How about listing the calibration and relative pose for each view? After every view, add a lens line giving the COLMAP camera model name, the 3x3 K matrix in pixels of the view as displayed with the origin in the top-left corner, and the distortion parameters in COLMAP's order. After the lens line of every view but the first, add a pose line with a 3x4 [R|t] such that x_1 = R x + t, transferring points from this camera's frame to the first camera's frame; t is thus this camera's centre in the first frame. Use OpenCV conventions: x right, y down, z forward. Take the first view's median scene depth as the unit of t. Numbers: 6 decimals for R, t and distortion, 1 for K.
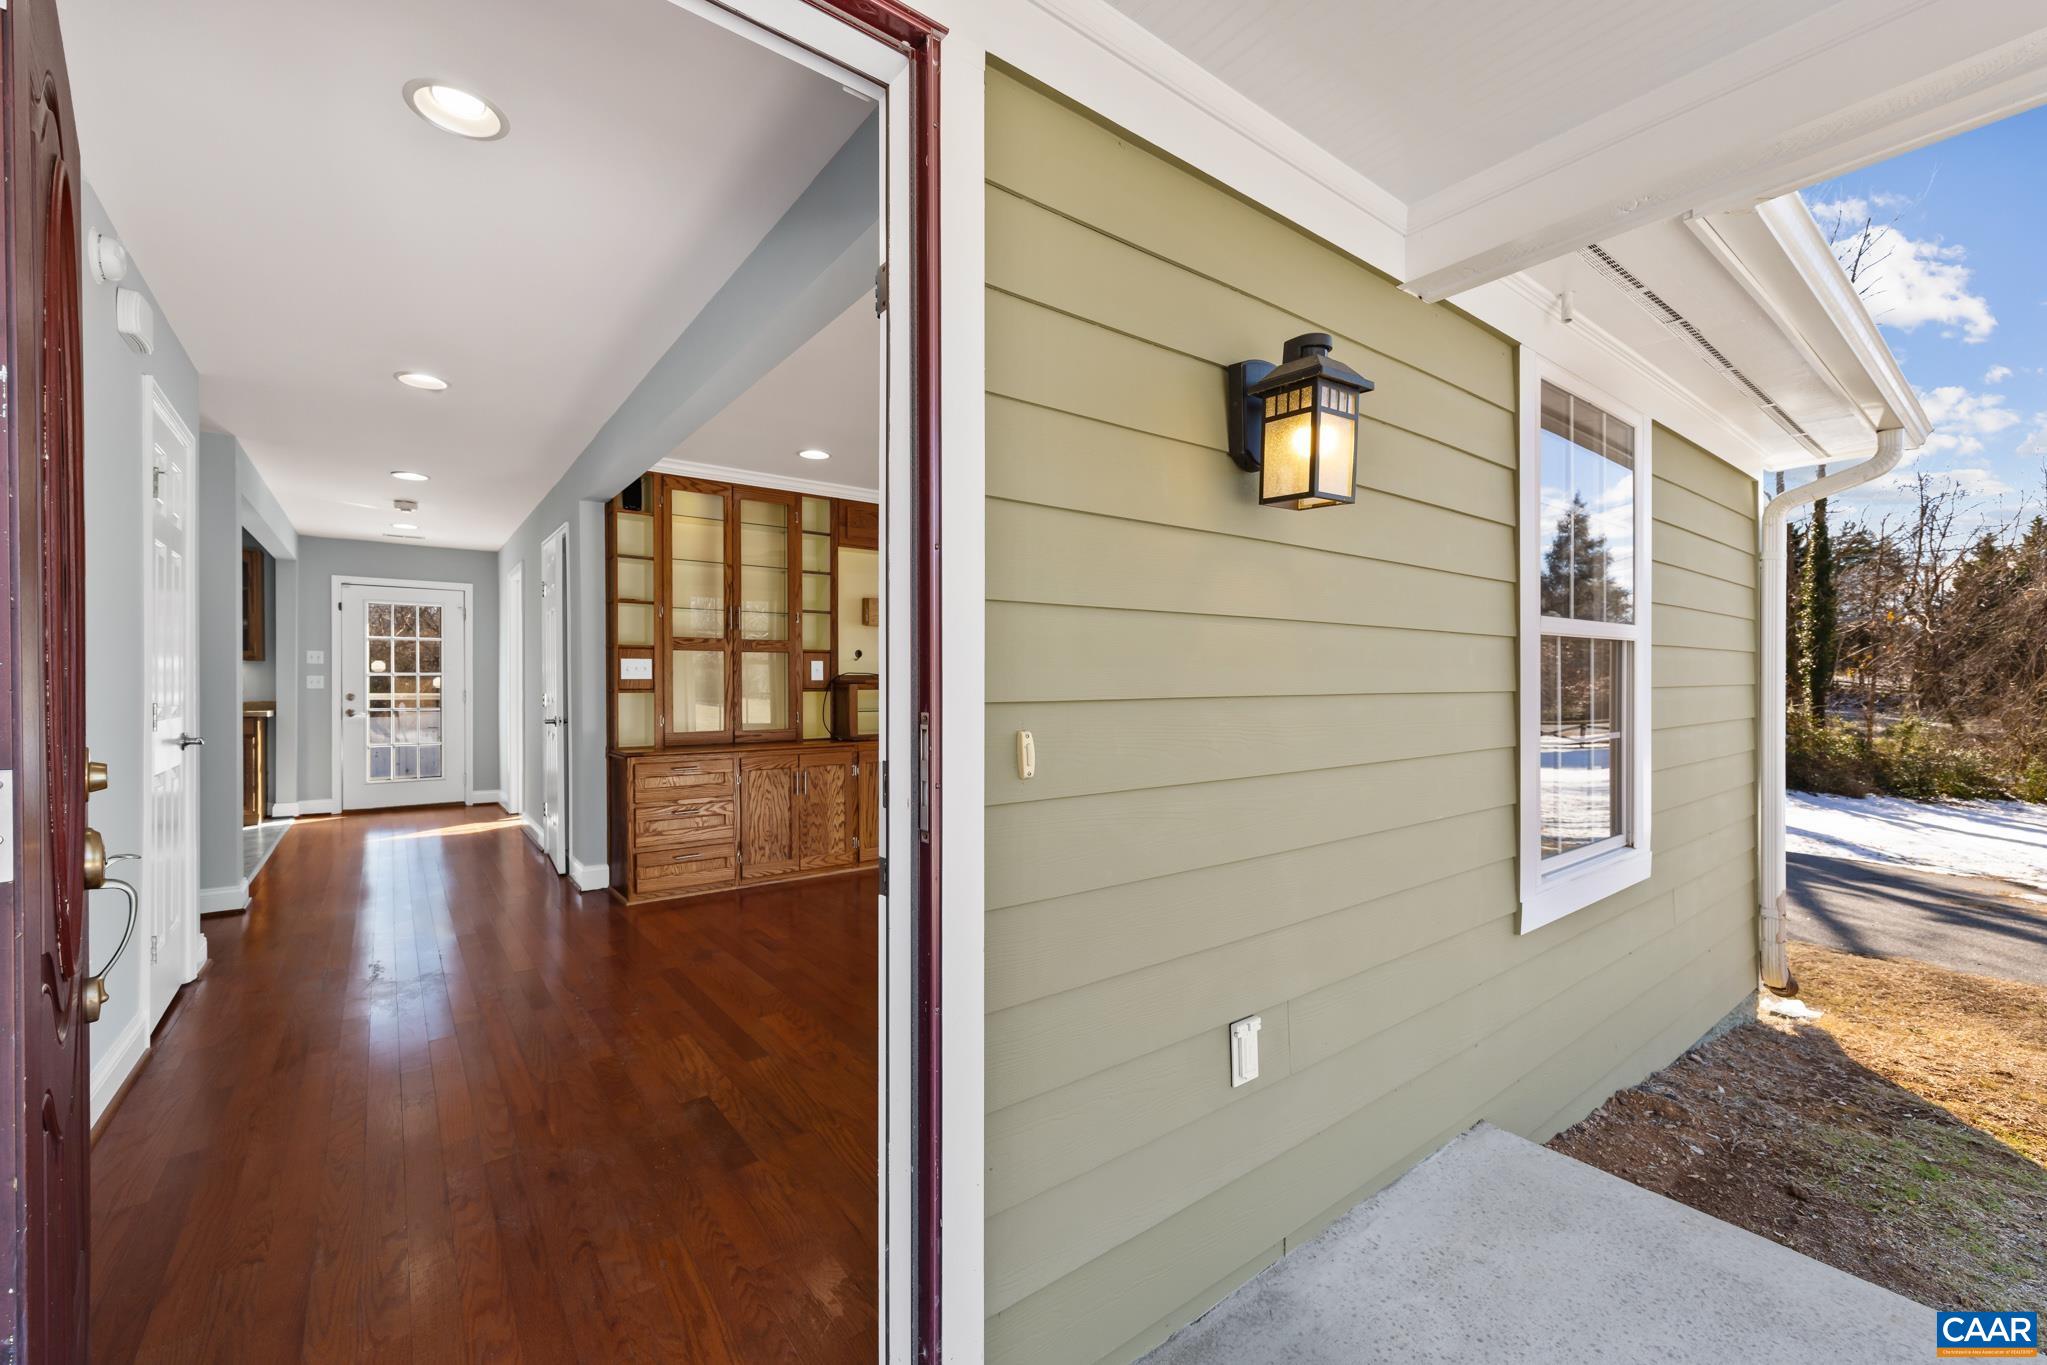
lens RADIAL K [[827.1, 0, 1004.9], [0, 827.1, 680.6], [0, 0, 1]] dist [0.001874, 0.000718]
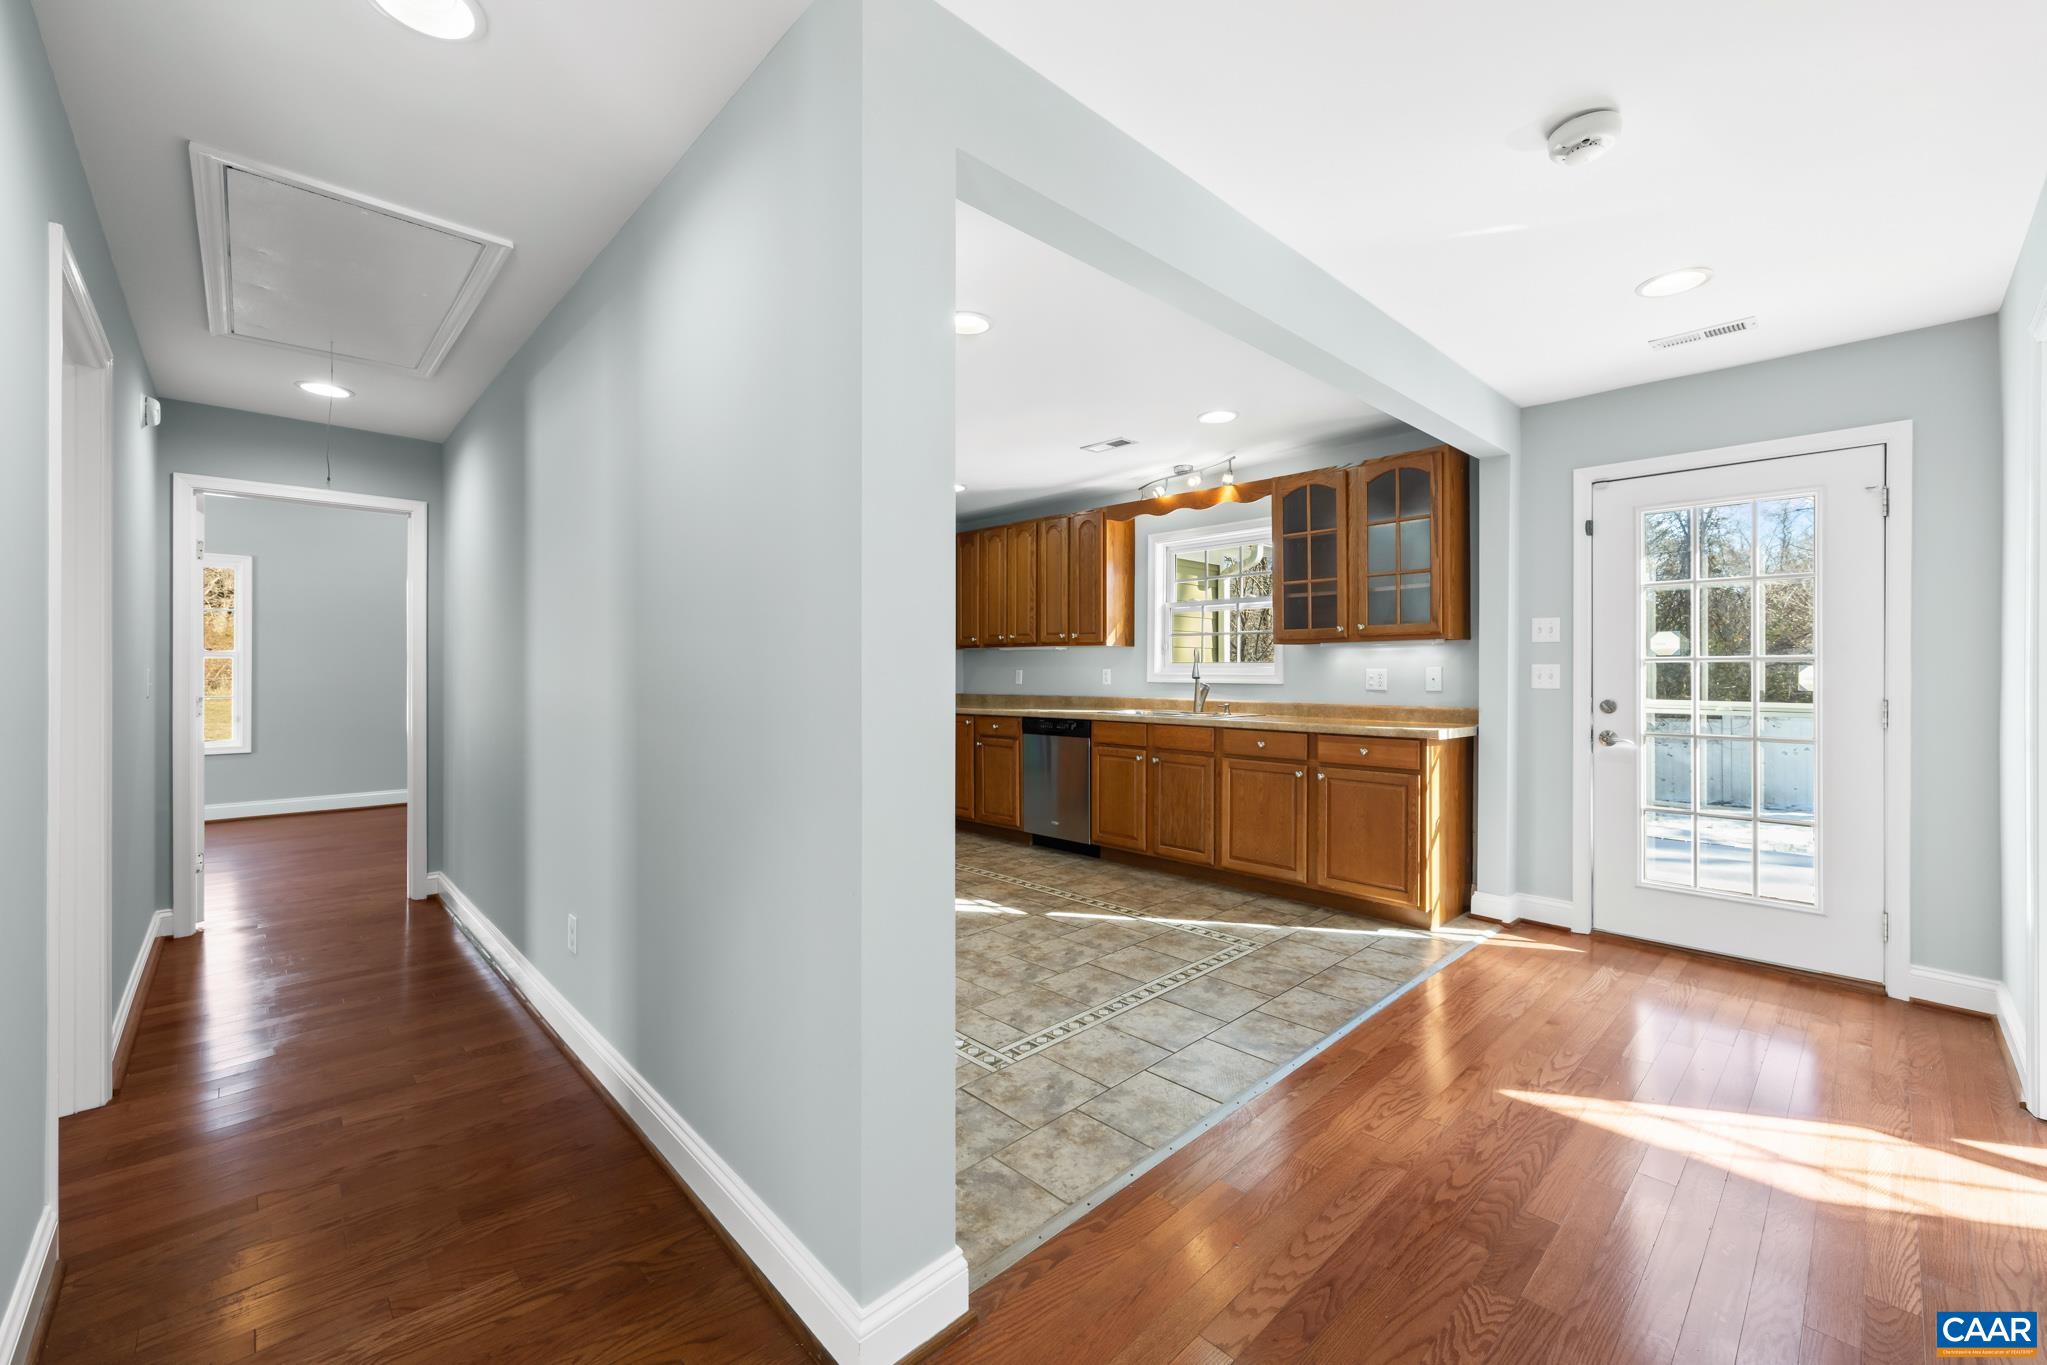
lens RADIAL K [[827.1, 0, 1021.2], [0, 827.1, 674.4], [0, 0, 1]] dist [0.001874, 0.000718]
pose [[0.126393, 0.005377, -0.991966, -0.338453], [0.003173, 0.999978, 0.005825, -0.003456], [0.991975, -0.003883, 0.126374, 0.584218]]
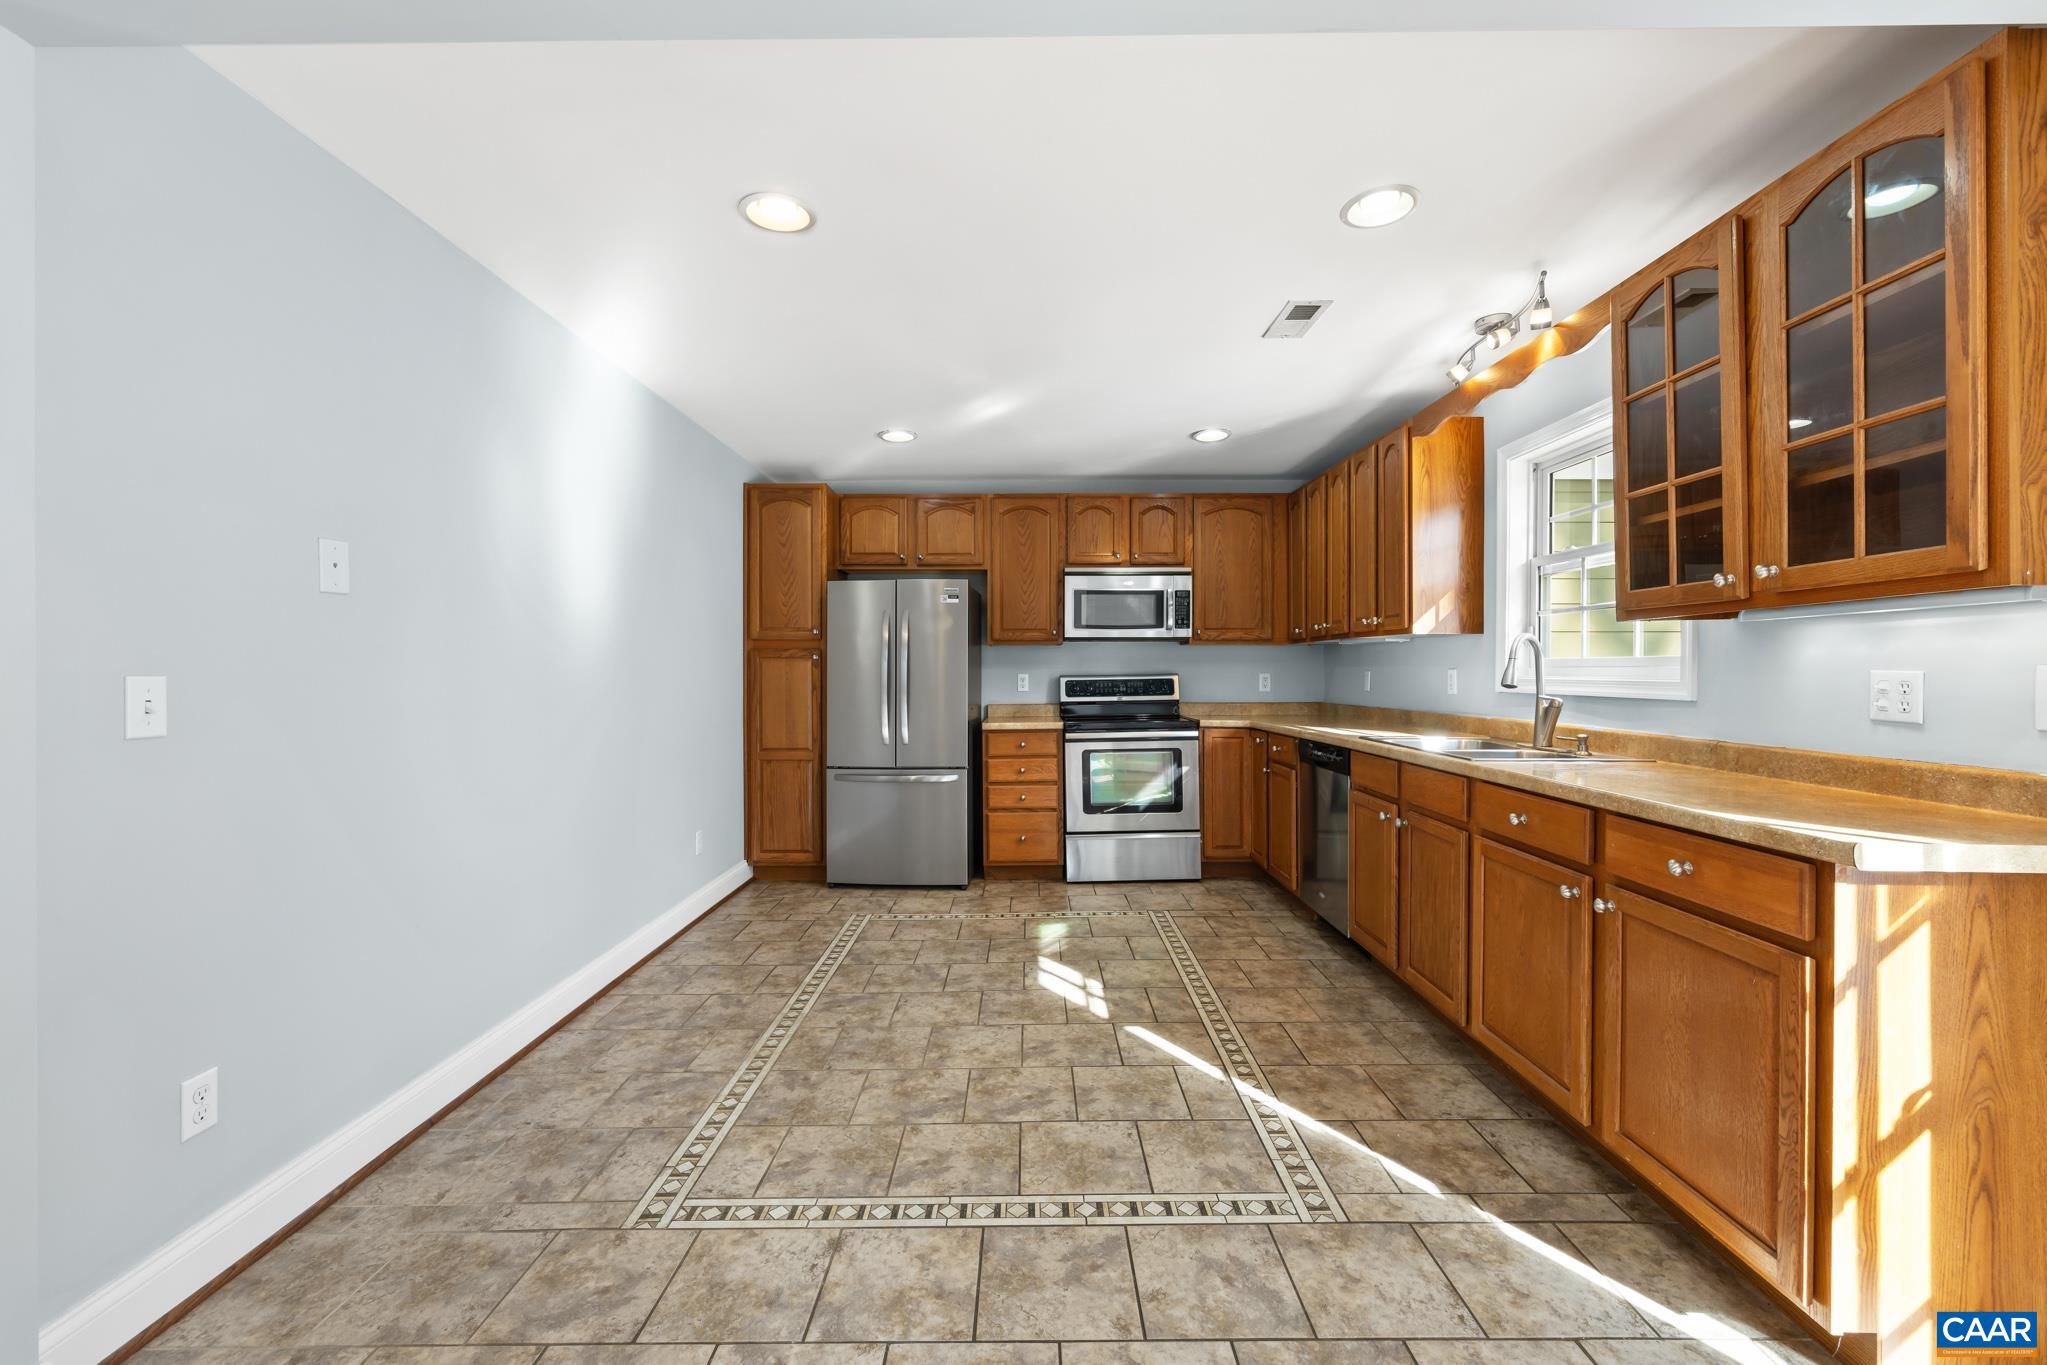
lens RADIAL K [[827.1, 0, 1021.5], [0, 827.1, 670.4], [0, 0, 1]] dist [0.001874, 0.000718]
pose [[-0.596789, 0.000299, -0.802398, -0.544979], [0.002617, 0.999995, -0.001574, -0.003521], [0.802394, -0.003039, -0.596787, 0.852377]]
